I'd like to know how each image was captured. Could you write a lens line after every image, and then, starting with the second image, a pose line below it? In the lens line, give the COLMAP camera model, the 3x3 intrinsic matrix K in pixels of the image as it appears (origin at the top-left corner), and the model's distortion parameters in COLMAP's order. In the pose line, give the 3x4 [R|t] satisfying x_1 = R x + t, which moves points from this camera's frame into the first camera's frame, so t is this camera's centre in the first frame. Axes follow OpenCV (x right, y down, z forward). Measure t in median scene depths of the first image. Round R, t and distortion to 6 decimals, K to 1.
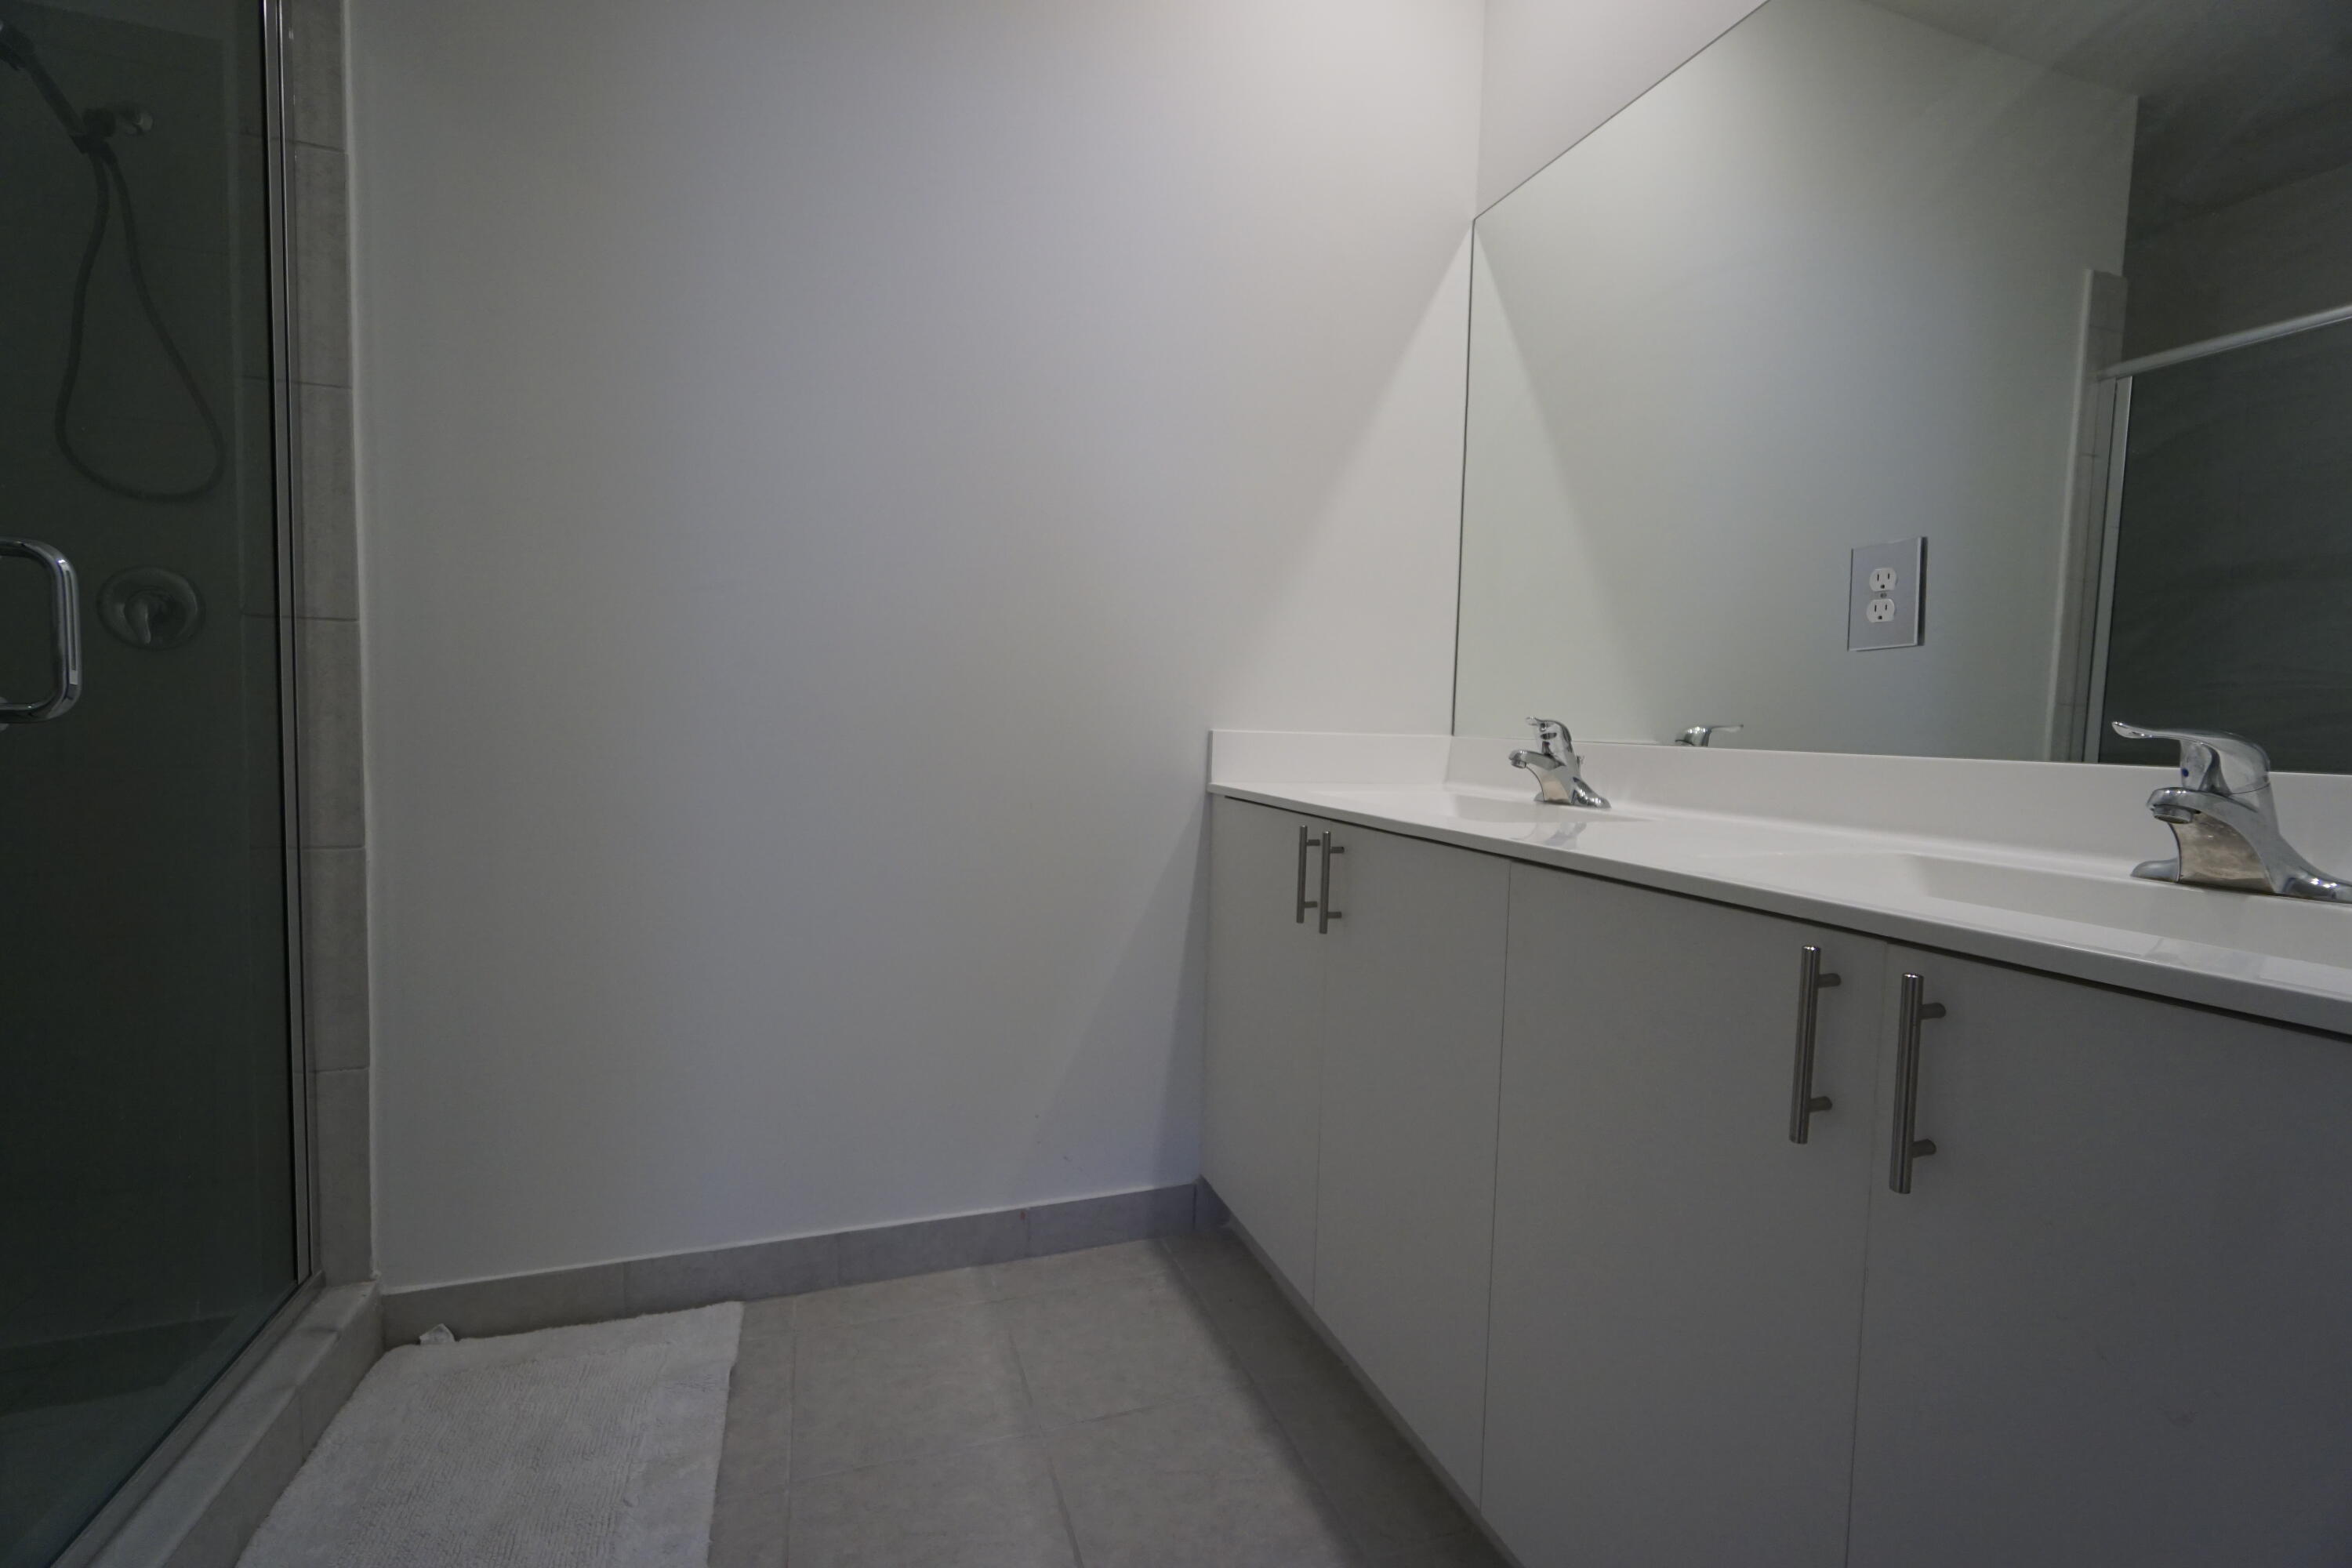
lens RADIAL K [[1016.0, 0, 1171.2], [0, 1016.0, 773.4], [0, 0, 1]] dist [-0.008542, 0.004476]
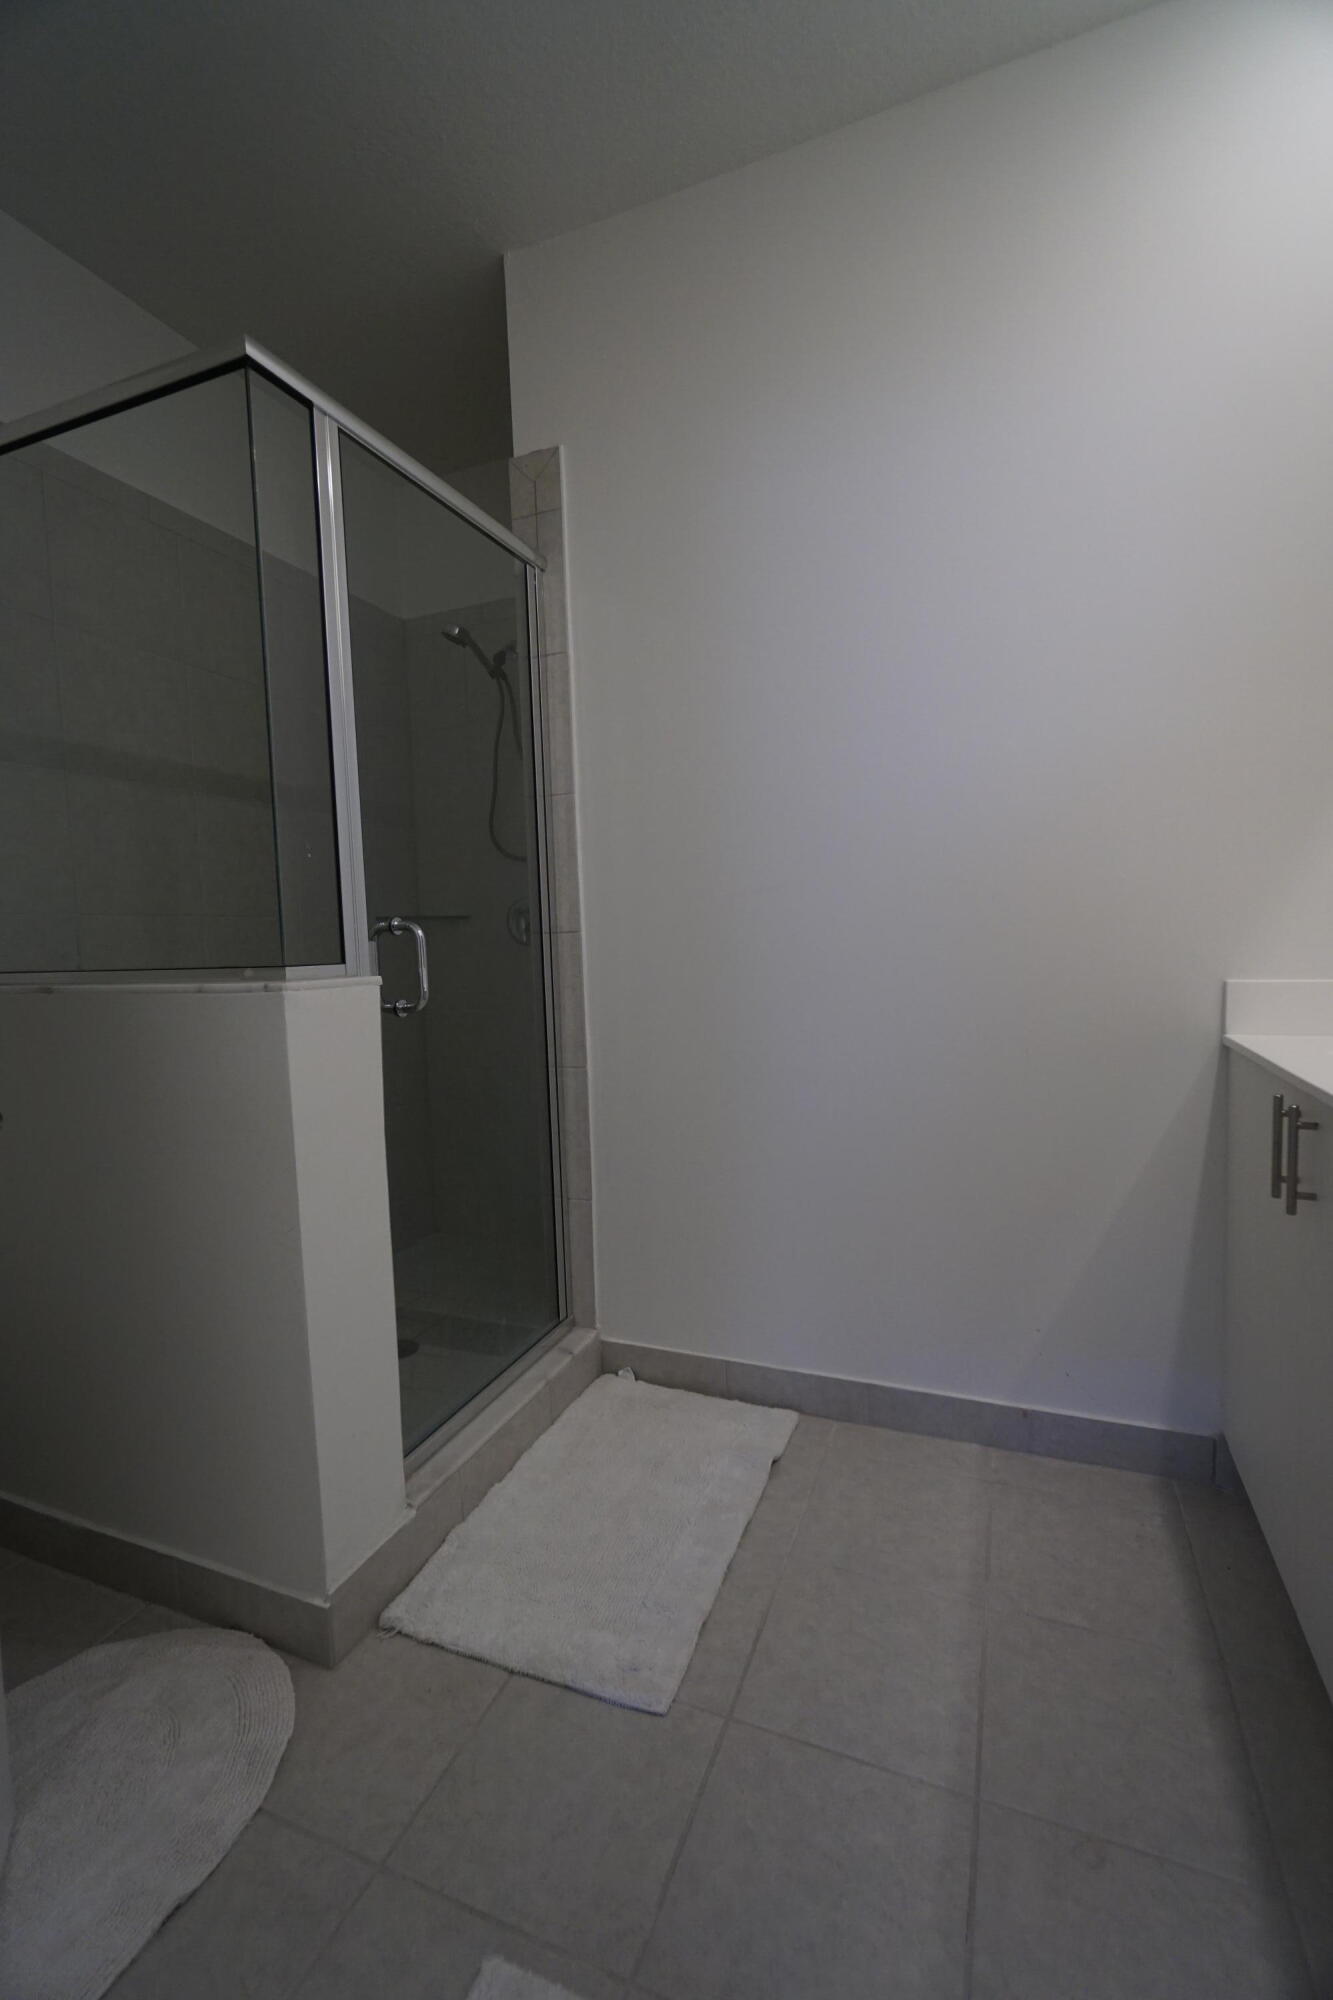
lens RADIAL K [[864.0, 0, 672.7], [0, 864.0, 992.5], [0, 0, 1]] dist [-0.008542, 0.004476]
pose [[0.750429, -0.005325, -0.660929, 0.240682], [0.013979, 0.999872, 0.007816, -0.058284], [0.660803, -0.015105, 0.750407, 0.034574]]
